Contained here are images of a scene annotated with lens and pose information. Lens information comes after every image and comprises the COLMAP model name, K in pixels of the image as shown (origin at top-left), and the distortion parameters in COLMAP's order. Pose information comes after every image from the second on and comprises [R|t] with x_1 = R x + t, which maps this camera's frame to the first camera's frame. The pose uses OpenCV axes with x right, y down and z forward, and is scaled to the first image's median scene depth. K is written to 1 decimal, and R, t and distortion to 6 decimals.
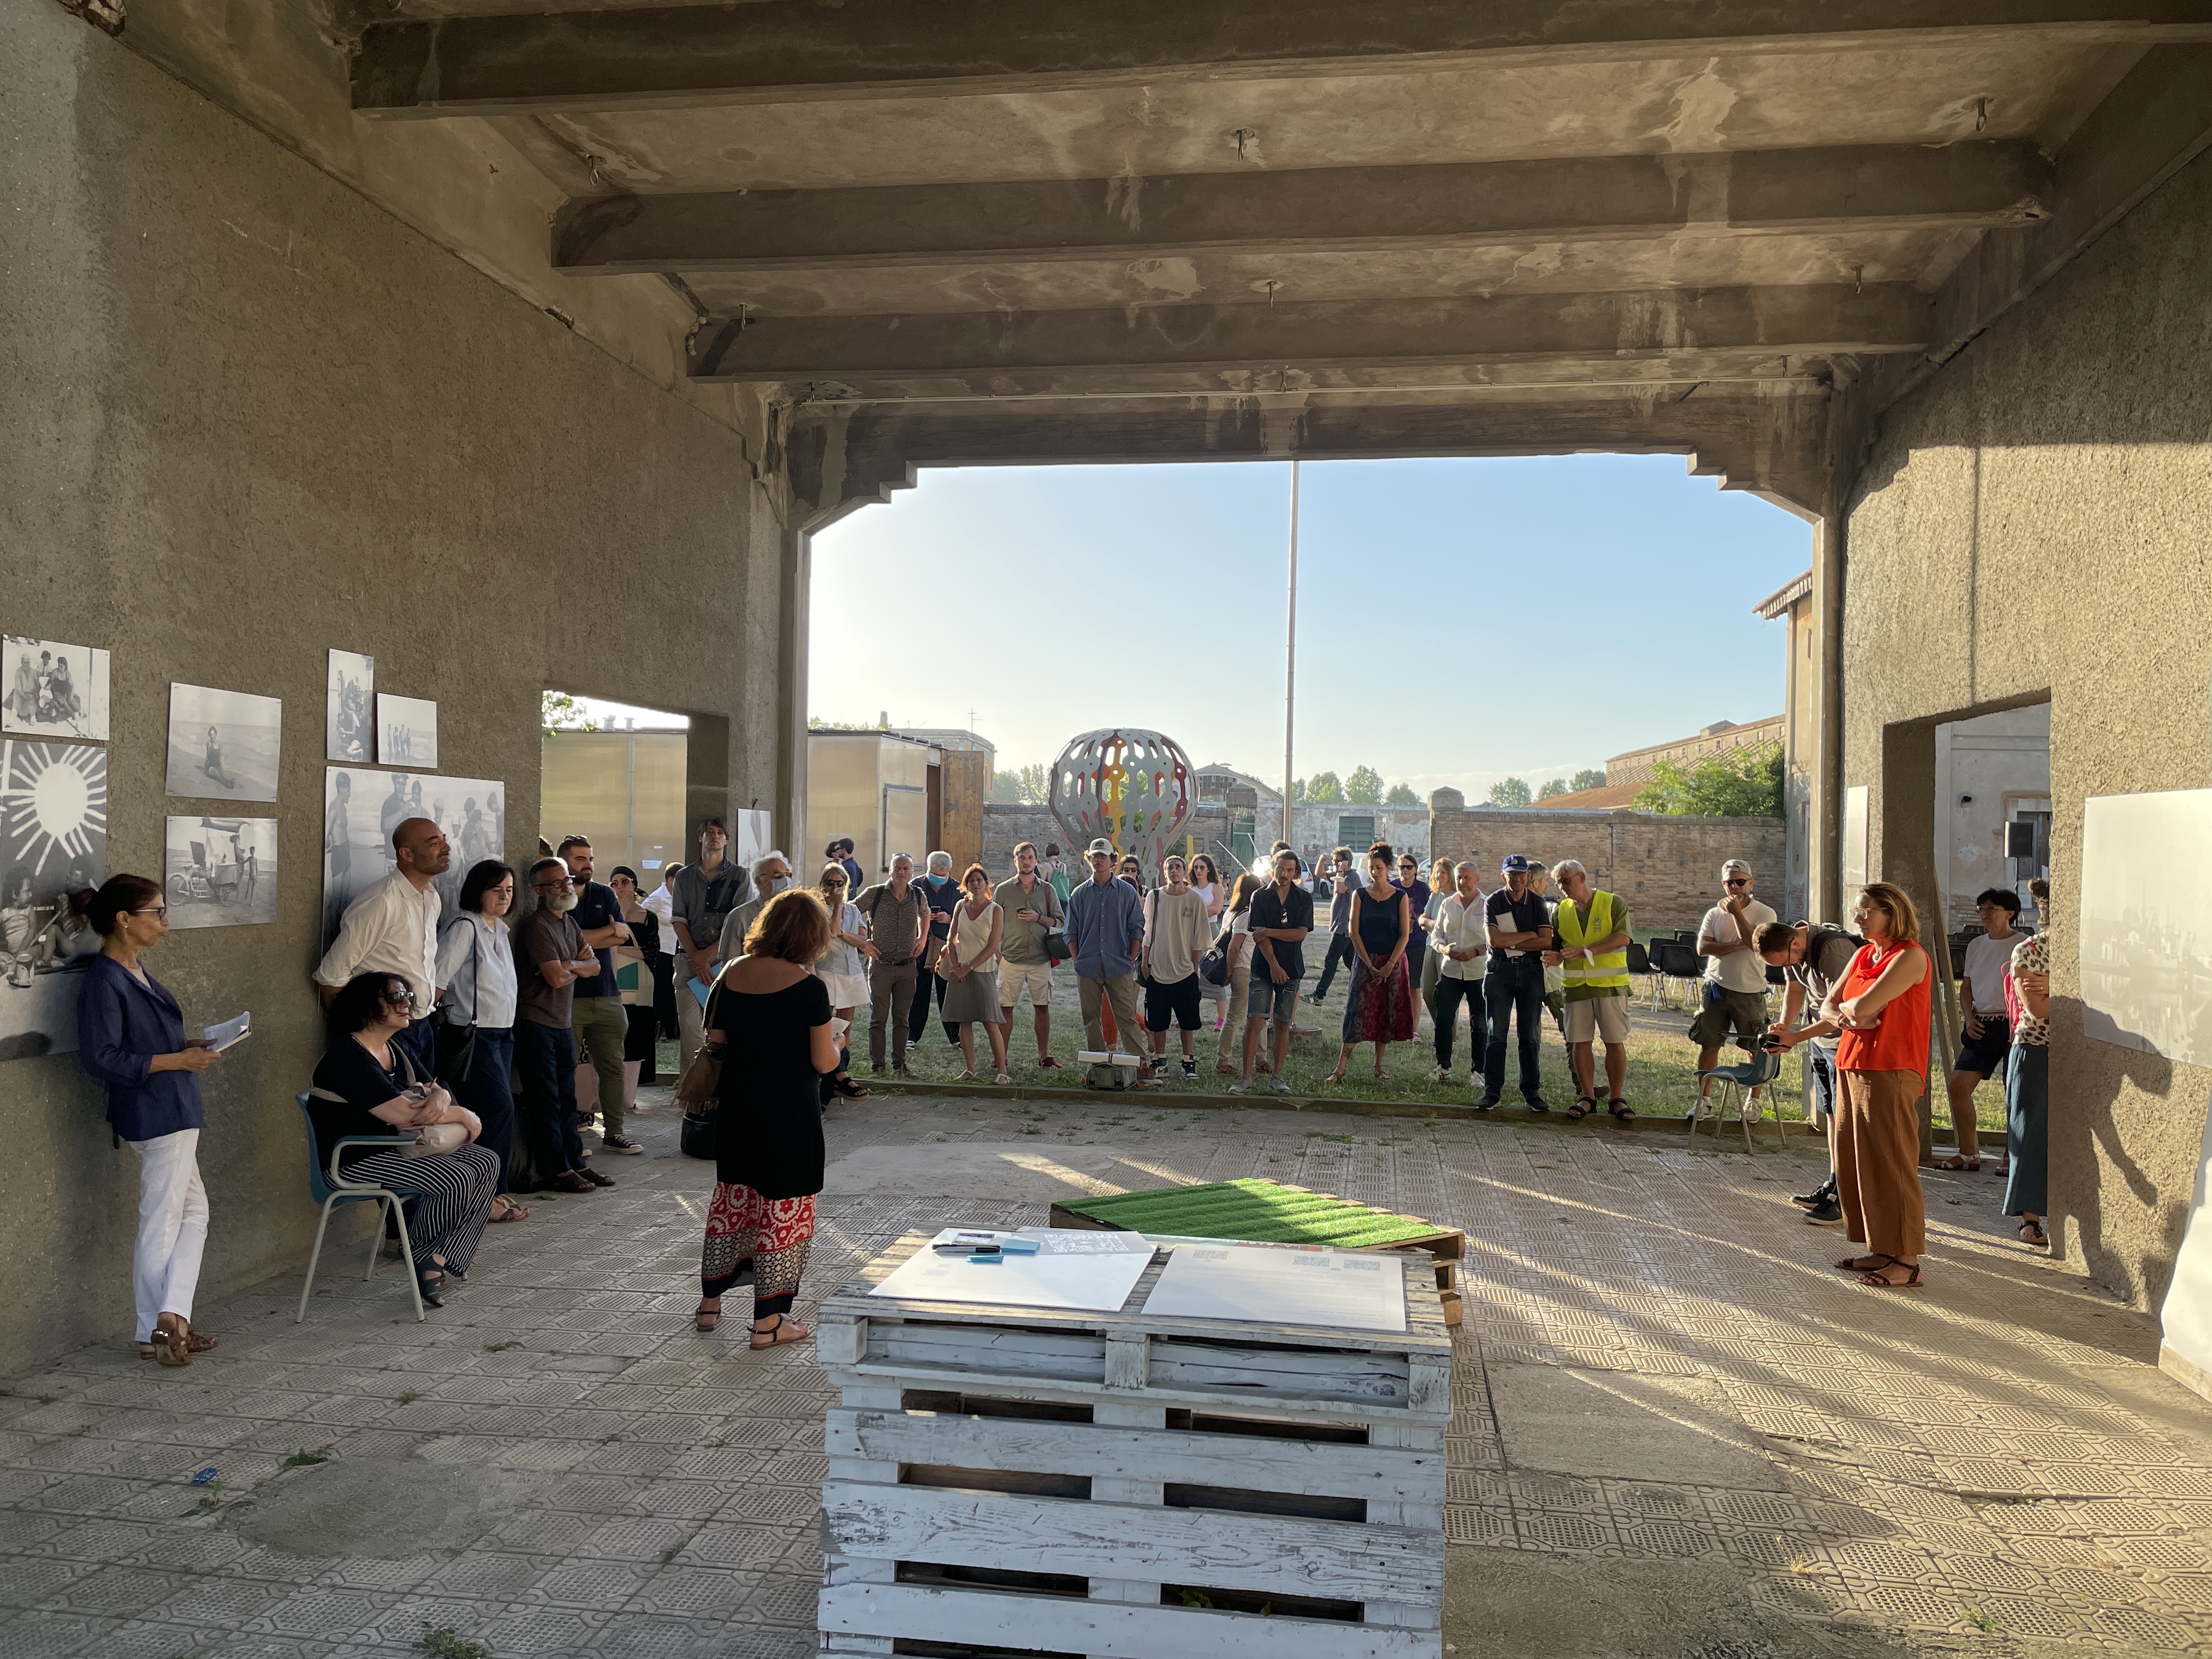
lens RADIAL K [[1633.0, 0, 1058.2], [0, 1633.0, 822.9], [0, 0, 1]] dist [-0.006357, -0.001514]
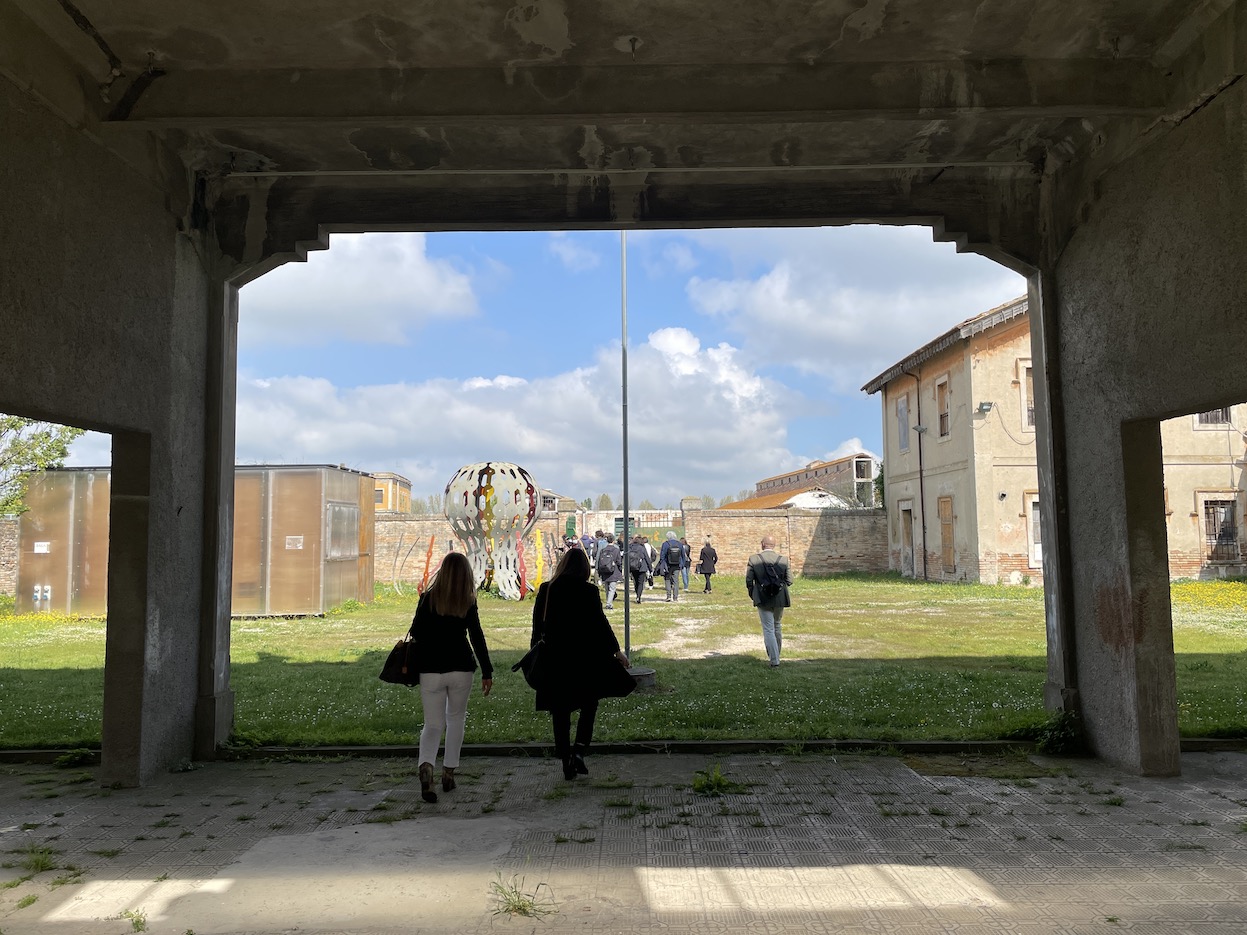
lens RADIAL K [[934.5, 0, 619.6], [0, 934.5, 464.4], [0, 0, 1]] dist [0.097703, -0.142442]
pose [[0.983718, -0.017116, 0.178901, -0.002224], [0.028479, 0.997723, -0.061139, 0.005248], [-0.177447, 0.065238, 0.981966, 0.304200]]
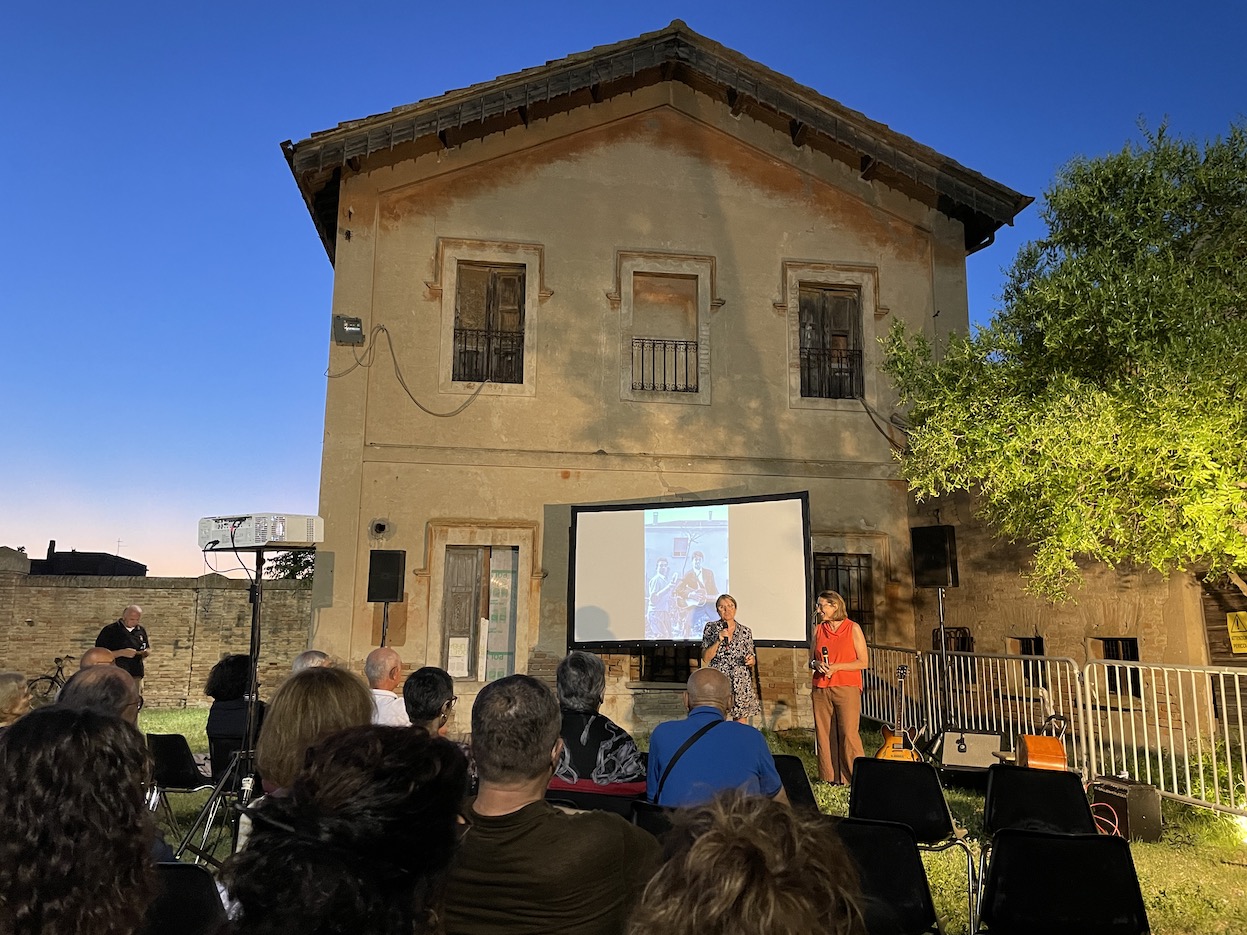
lens RADIAL K [[961.6, 0, 629.8], [0, 961.6, 462.5], [0, 0, 1]] dist [0.006299, 0.003664]
pose [[0.945420, 0.045896, 0.322605, 1.377220], [0.008975, 0.985988, -0.166576, 0.079852], [-0.325730, 0.160379, 0.931761, 1.444480]]
